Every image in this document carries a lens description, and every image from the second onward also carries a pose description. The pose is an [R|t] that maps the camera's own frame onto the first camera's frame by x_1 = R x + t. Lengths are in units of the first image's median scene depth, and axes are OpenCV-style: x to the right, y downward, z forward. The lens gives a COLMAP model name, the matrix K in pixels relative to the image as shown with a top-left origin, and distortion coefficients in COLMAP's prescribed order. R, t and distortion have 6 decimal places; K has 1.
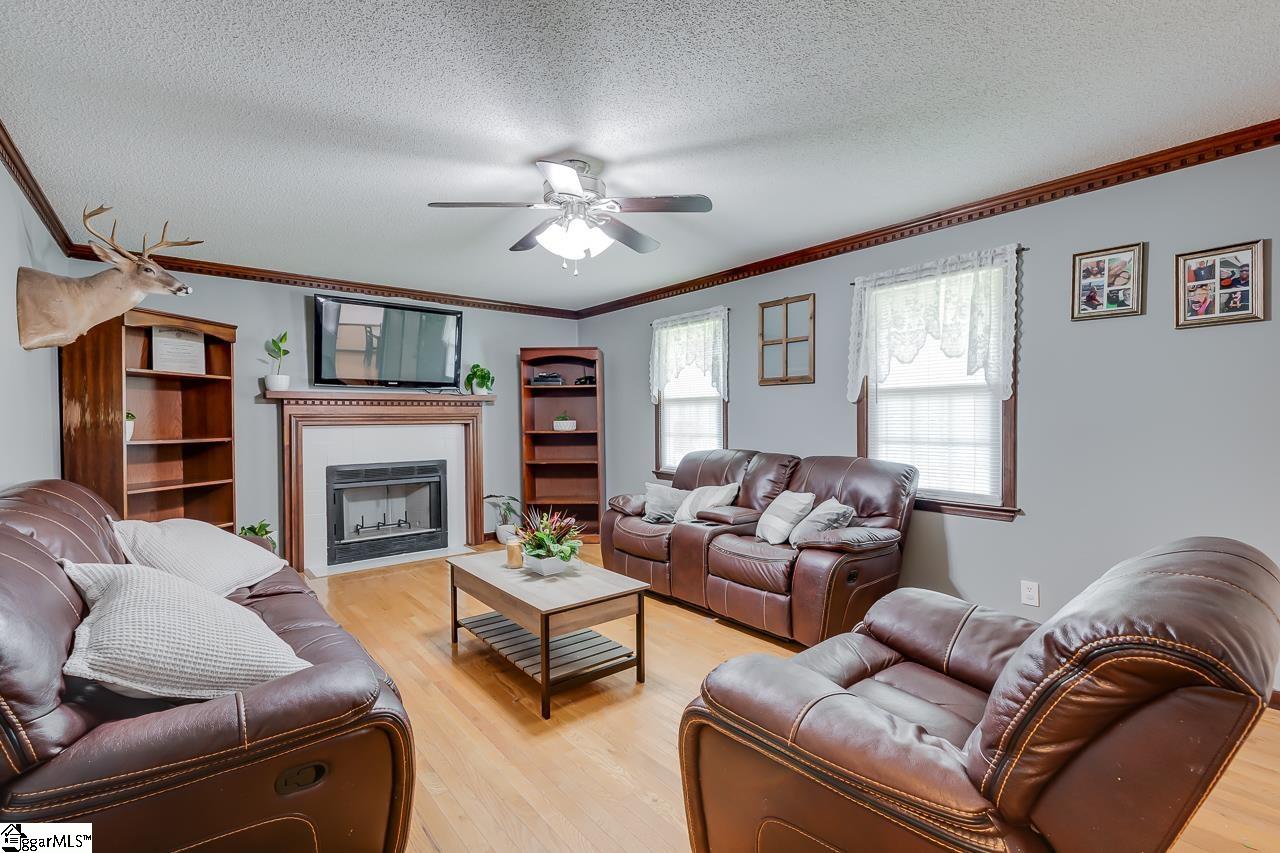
lens RADIAL K [[582.1, 0, 643.2], [0, 582.1, 409.8], [0, 0, 1]] dist [0.003892, -0.000158]
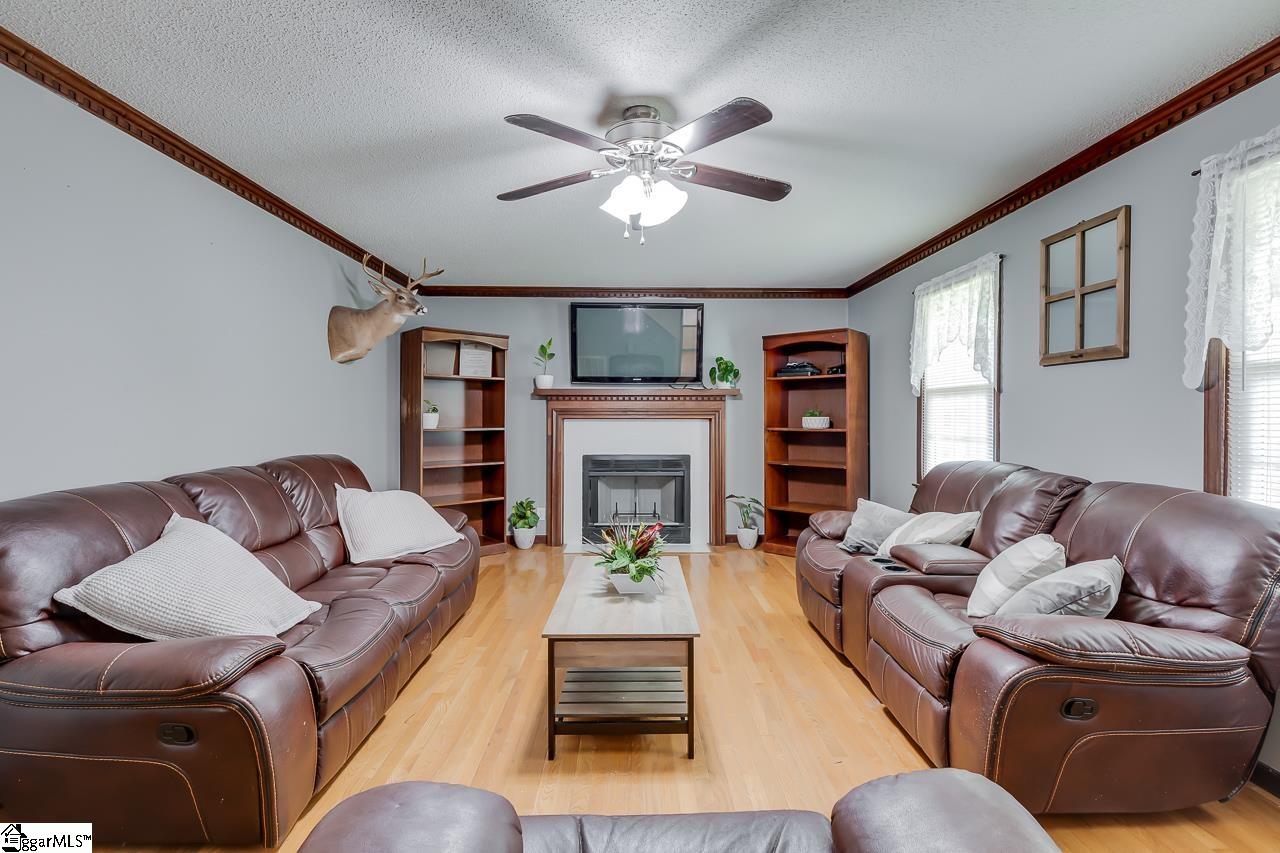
lens RADIAL K [[577.5, 0, 638.3], [0, 577.5, 407.3], [0, 0, 1]] dist [0.002711, -0.000153]
pose [[0.782983, 0.000838, -0.622042, 0.242345], [0.002184, 0.999989, 0.004096, 0.000747], [0.622039, -0.004565, 0.782973, 0.208554]]
